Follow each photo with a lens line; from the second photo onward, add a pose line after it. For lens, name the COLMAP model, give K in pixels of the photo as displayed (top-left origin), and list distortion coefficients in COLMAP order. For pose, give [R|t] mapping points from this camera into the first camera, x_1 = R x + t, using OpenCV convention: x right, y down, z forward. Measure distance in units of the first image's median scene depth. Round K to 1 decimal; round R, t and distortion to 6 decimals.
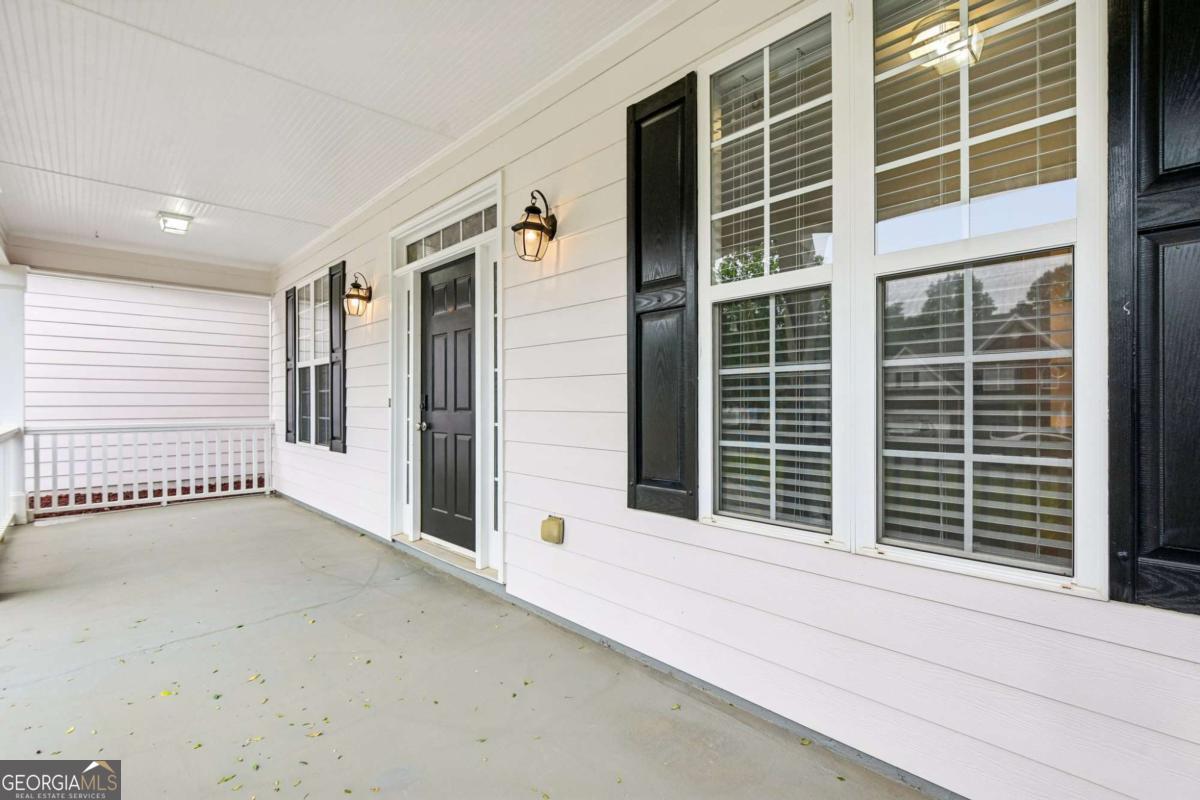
lens RADIAL K [[554.4, 0, 601.6], [0, 554.4, 402.3], [0, 0, 1]] dist [-0.009139, -0.001031]
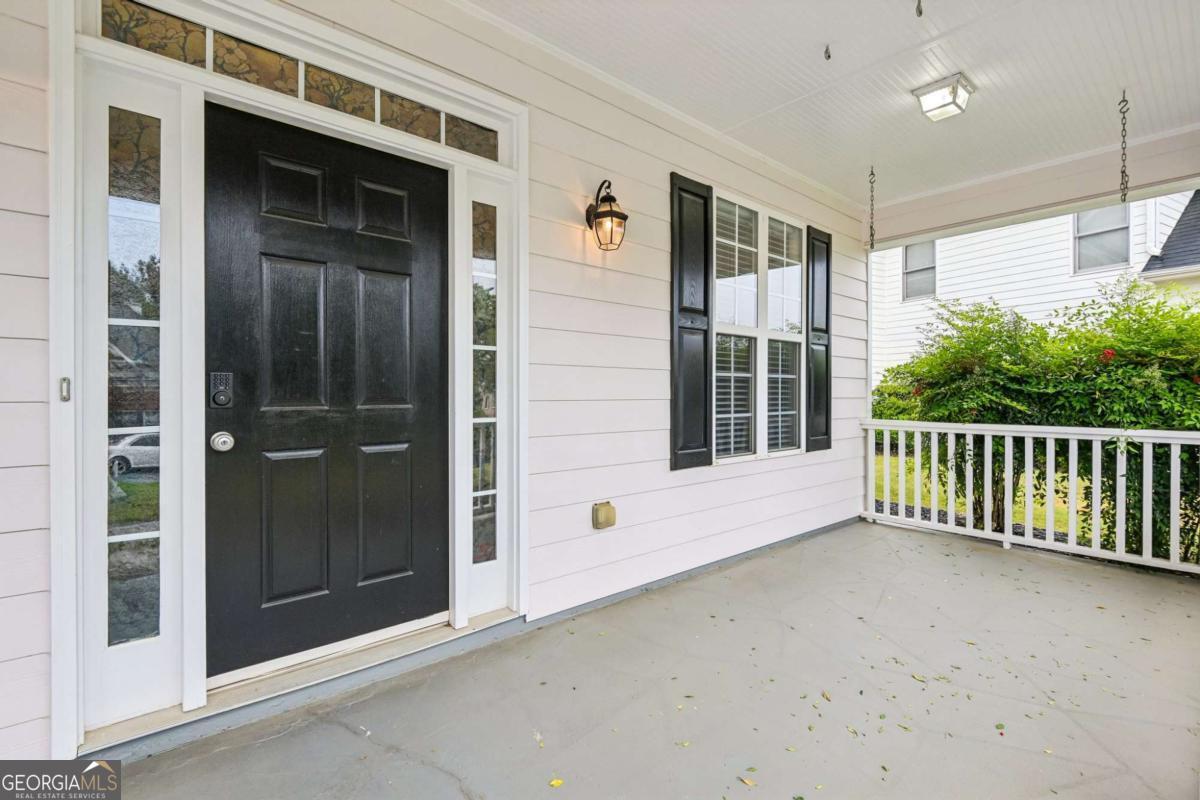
lens RADIAL K [[554.4, 0, 601.6], [0, 554.4, 402.3], [0, 0, 1]] dist [-0.009139, -0.001031]
pose [[0.035325, -0.011716, 0.999307, -1.311596], [0.003680, 0.999926, 0.011593, 0.008934], [-0.999369, 0.003268, 0.035365, 1.140328]]
